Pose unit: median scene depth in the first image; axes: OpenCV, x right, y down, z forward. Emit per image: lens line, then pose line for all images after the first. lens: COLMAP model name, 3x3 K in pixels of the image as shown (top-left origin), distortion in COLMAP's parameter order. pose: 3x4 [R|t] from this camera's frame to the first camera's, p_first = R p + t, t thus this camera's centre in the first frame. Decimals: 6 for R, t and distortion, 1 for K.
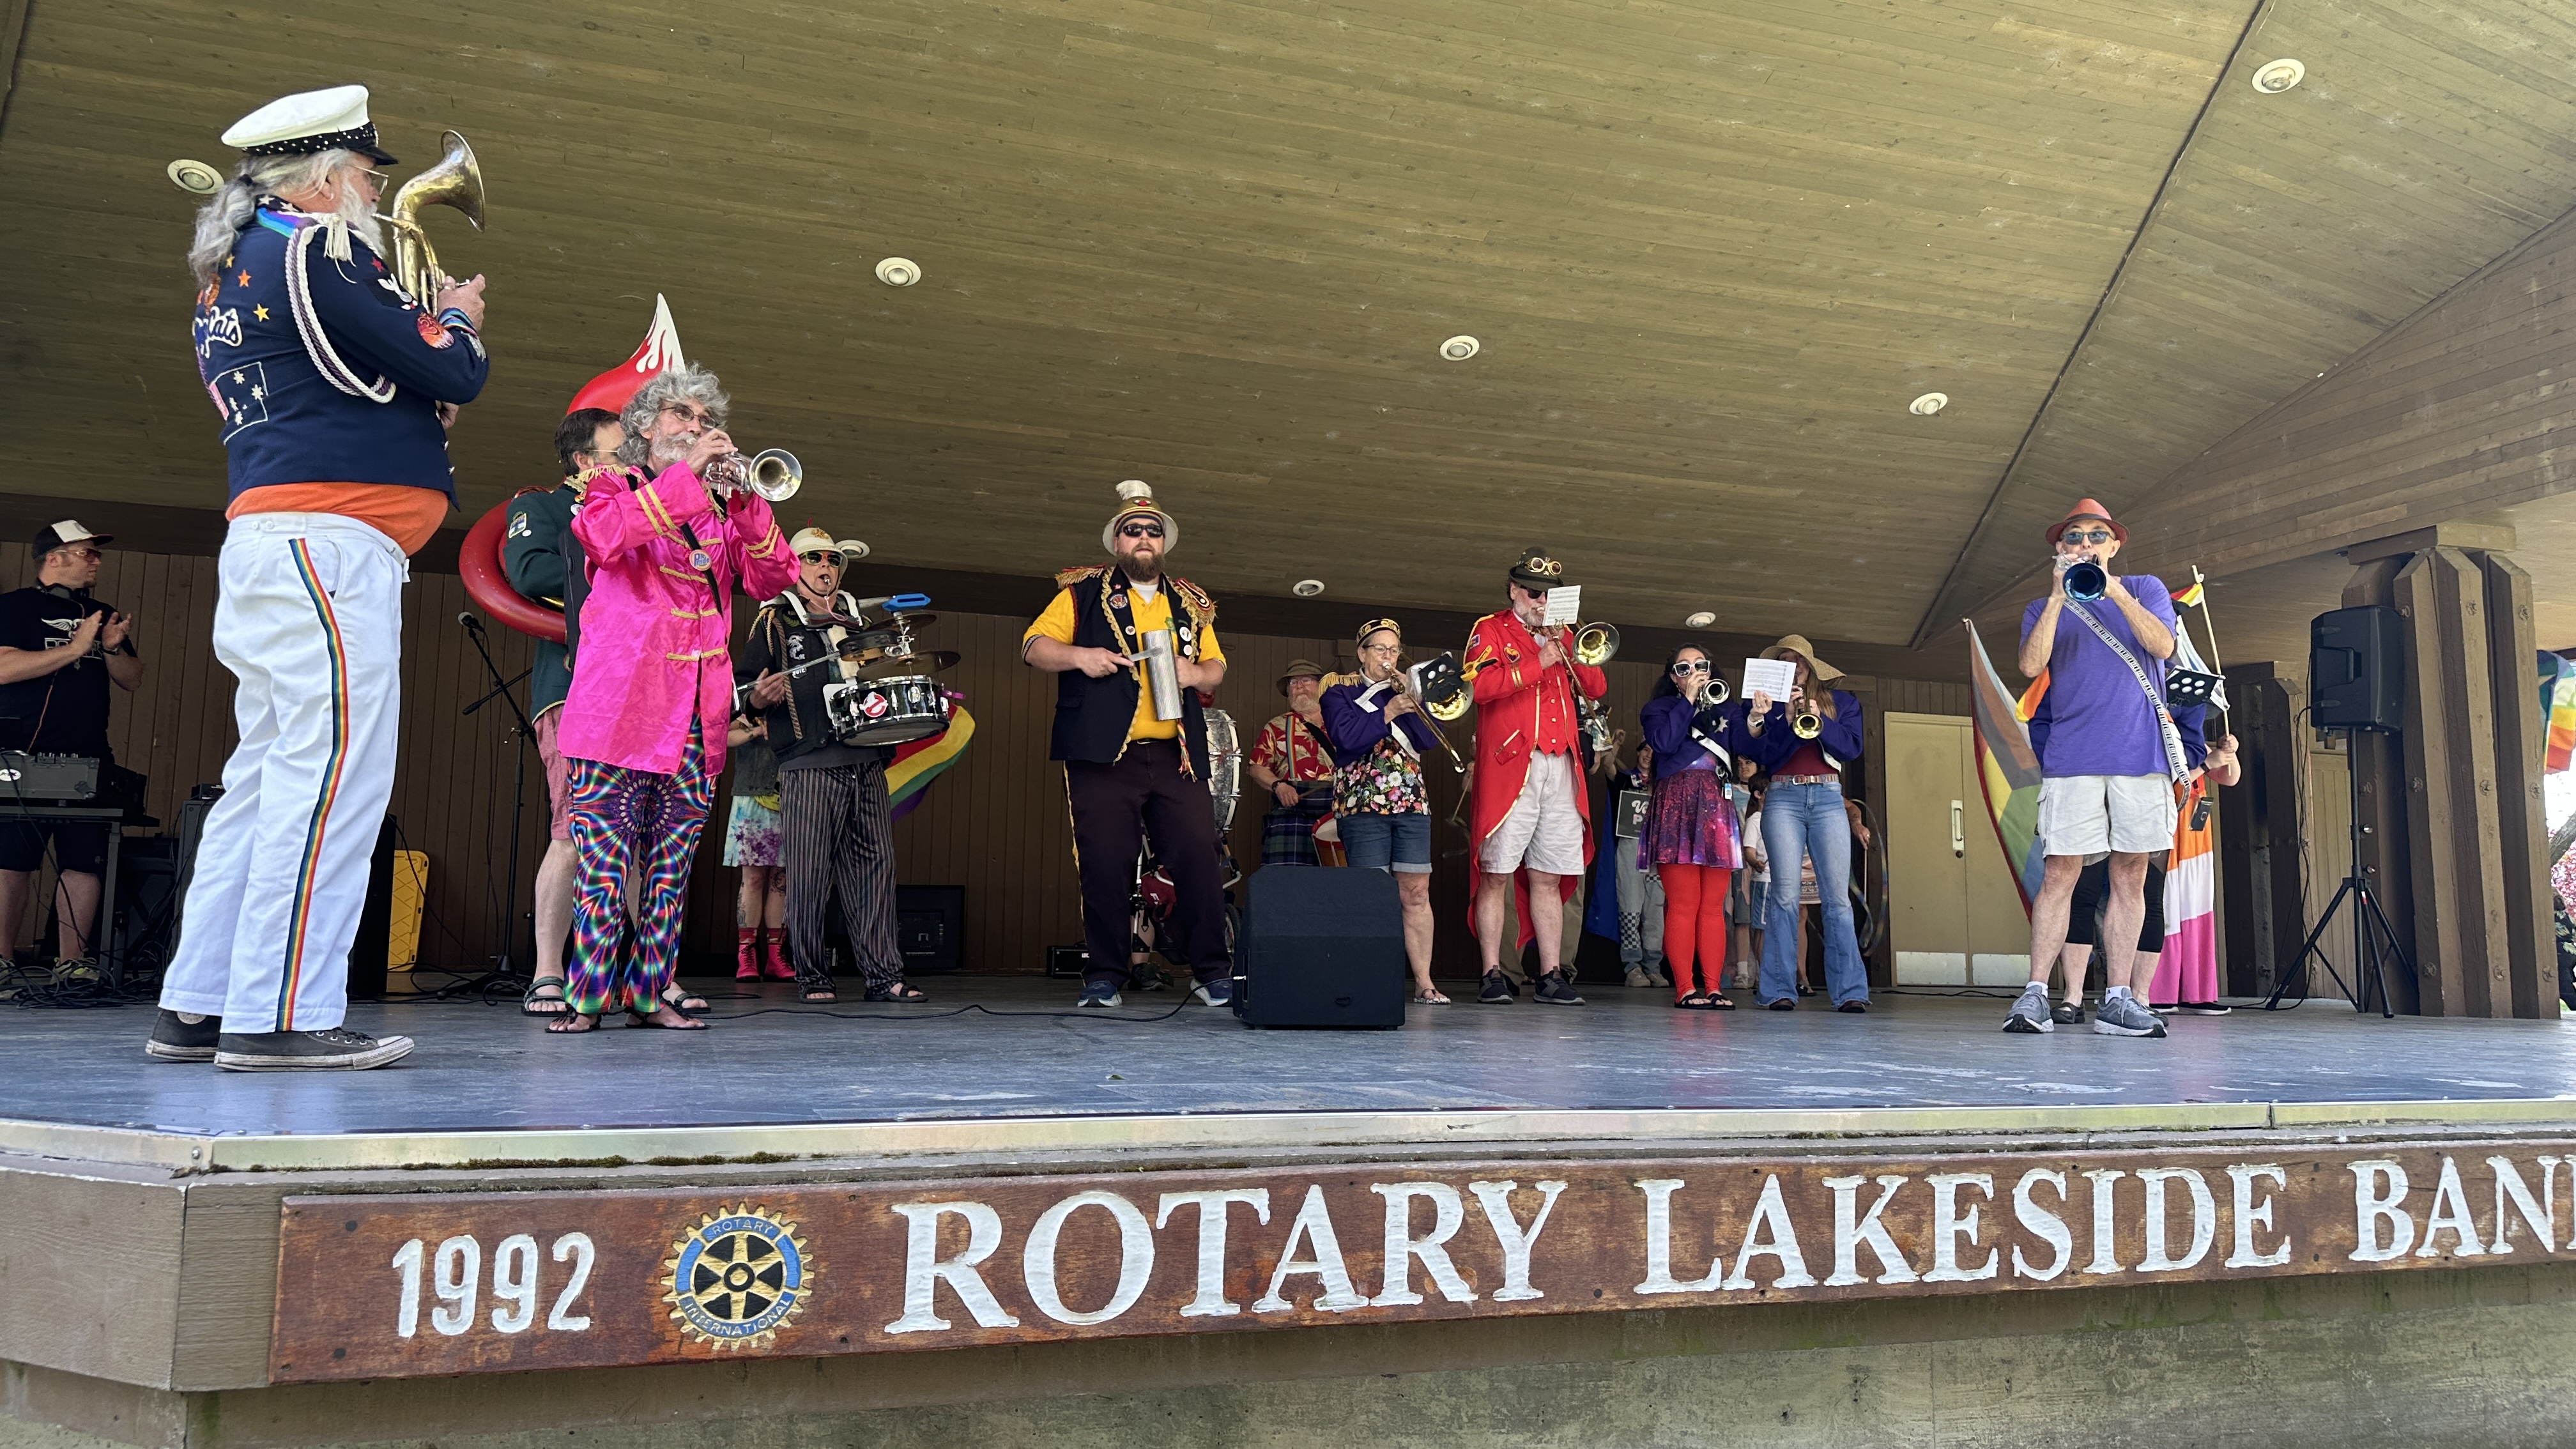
lens RADIAL K [[1809.9, 0, 1301.9], [0, 1809.9, 734.9], [0, 0, 1]] dist [0.032896, -0.041344]
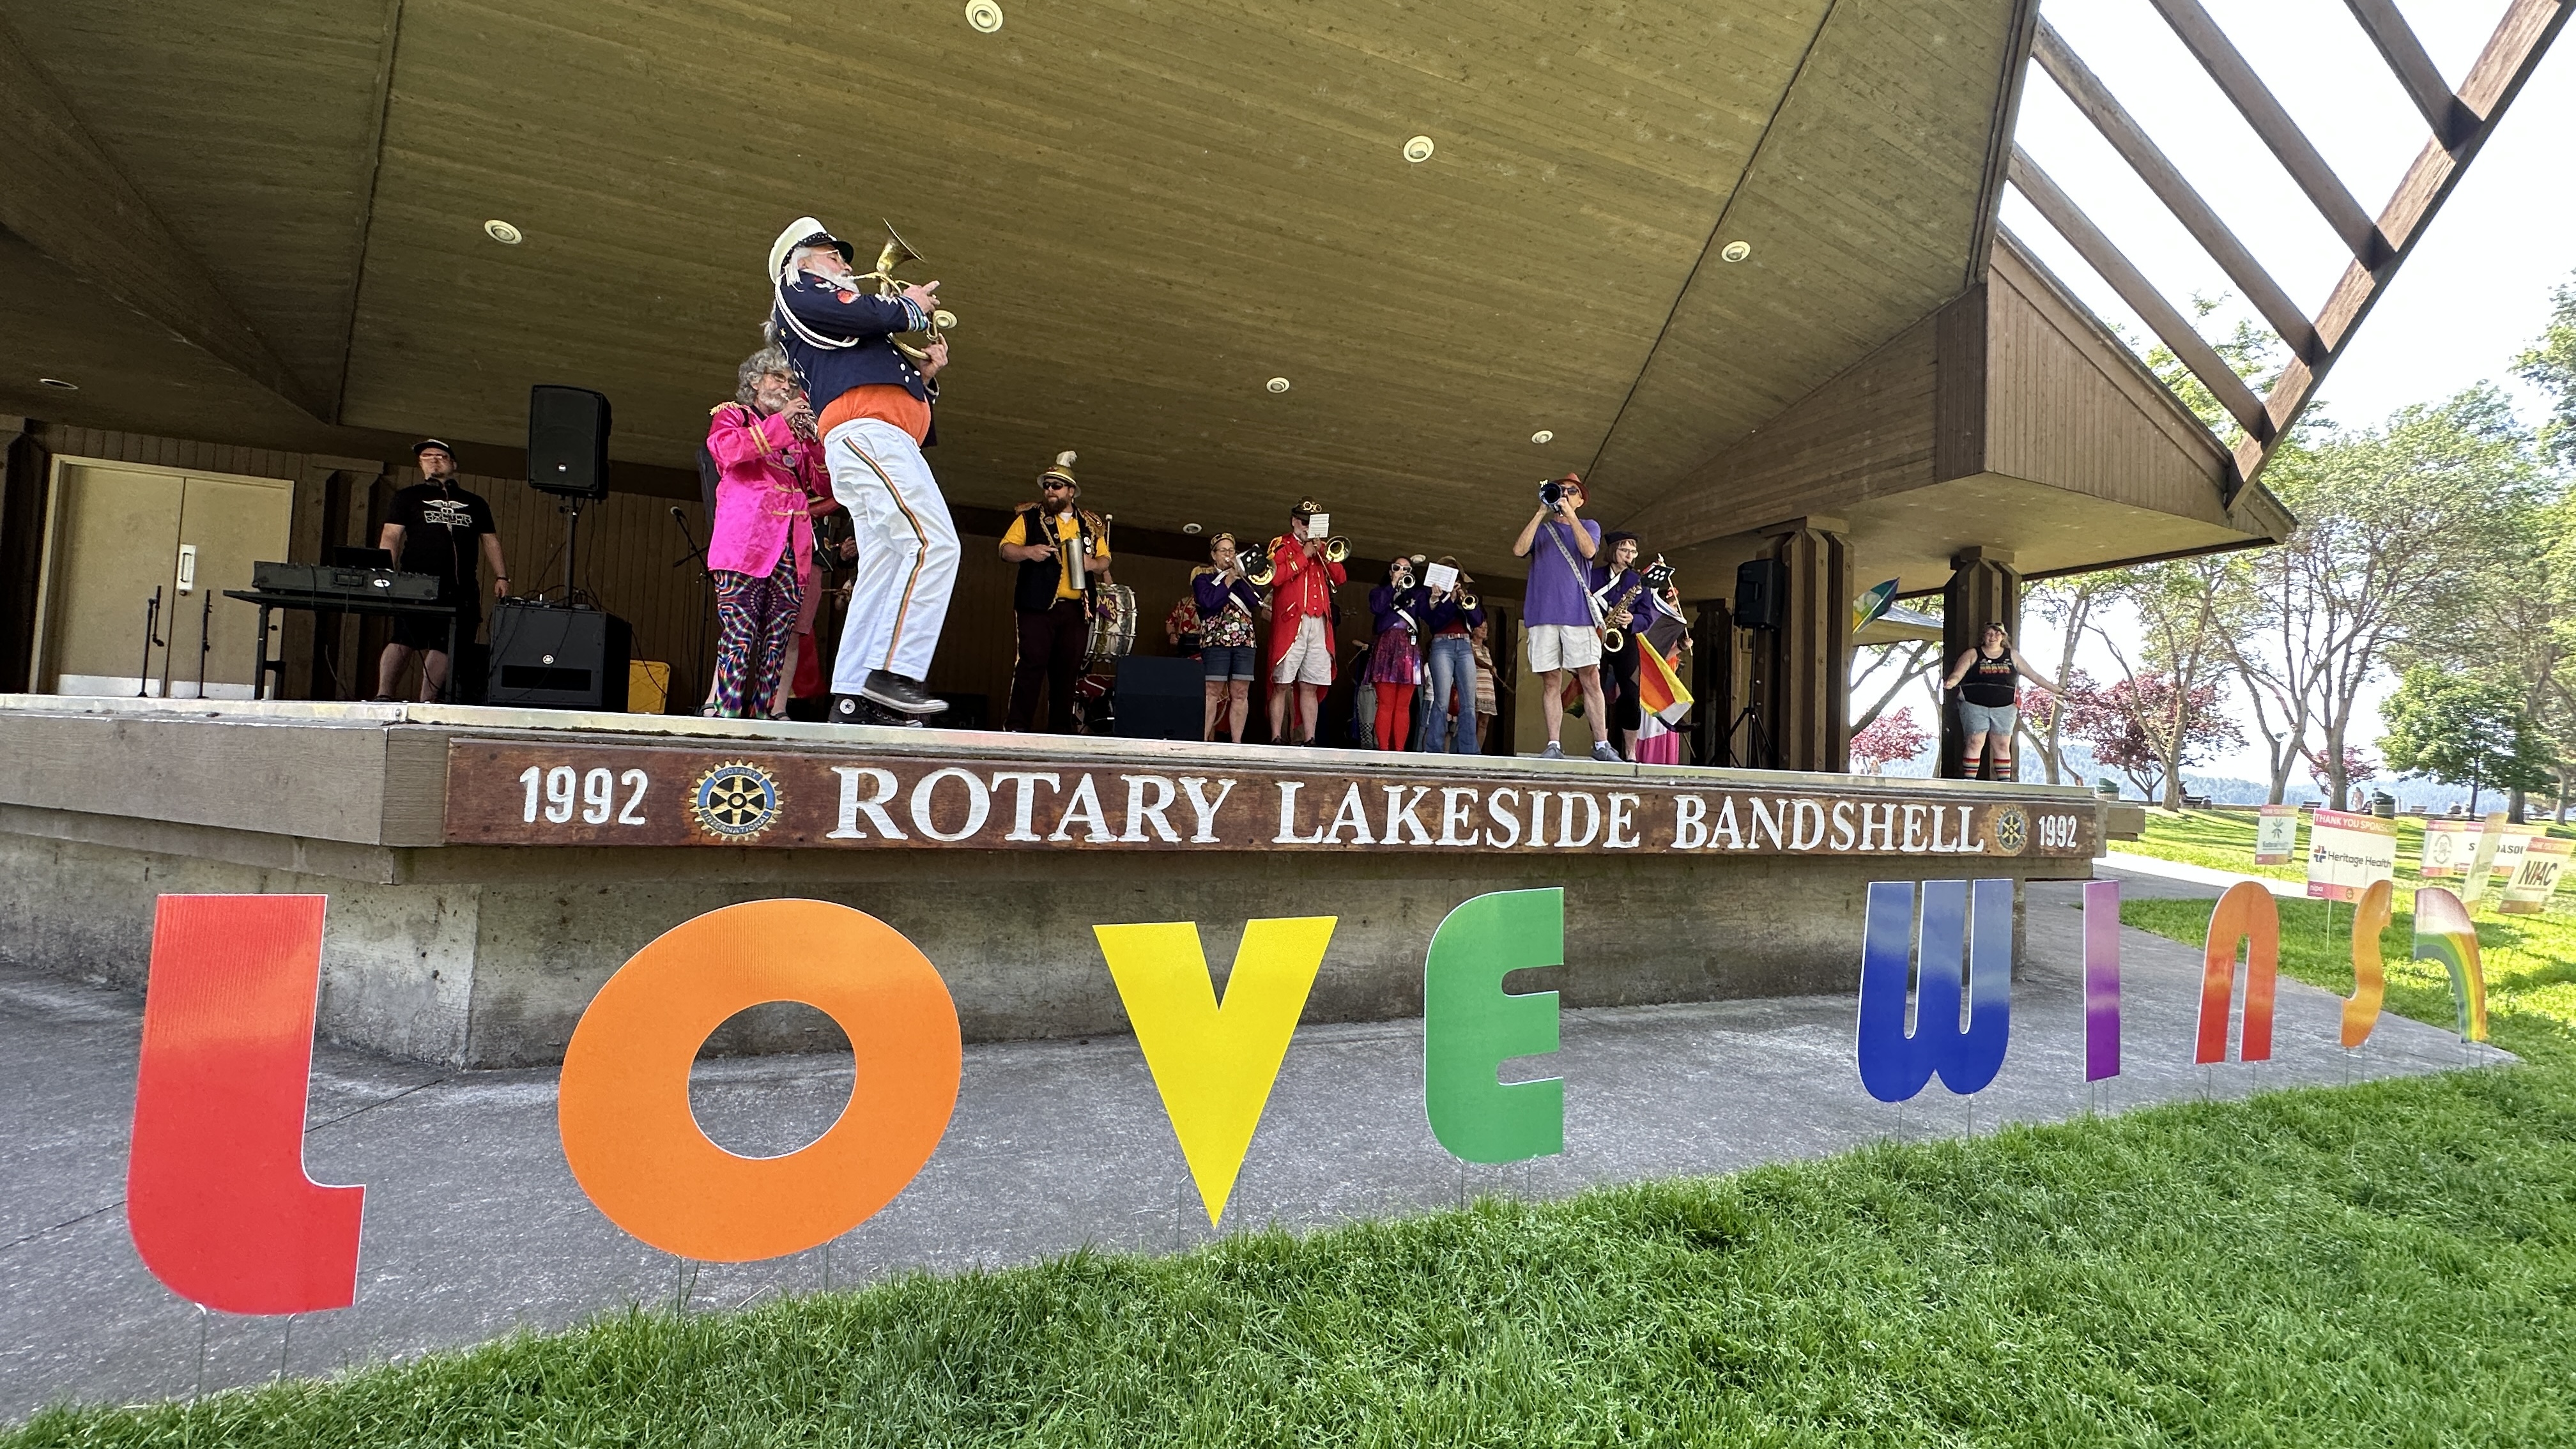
lens RADIAL K [[1025.7, 0, 1285.4], [0, 1025.7, 724.7], [0, 0, 1]] dist [-0.004466, 0.001443]
pose [[0.996866, 0.030260, 0.073095, 0.094487], [-0.036002, 0.996259, 0.078556, 0.088371], [-0.070444, -0.080941, 0.994226, -0.002791]]
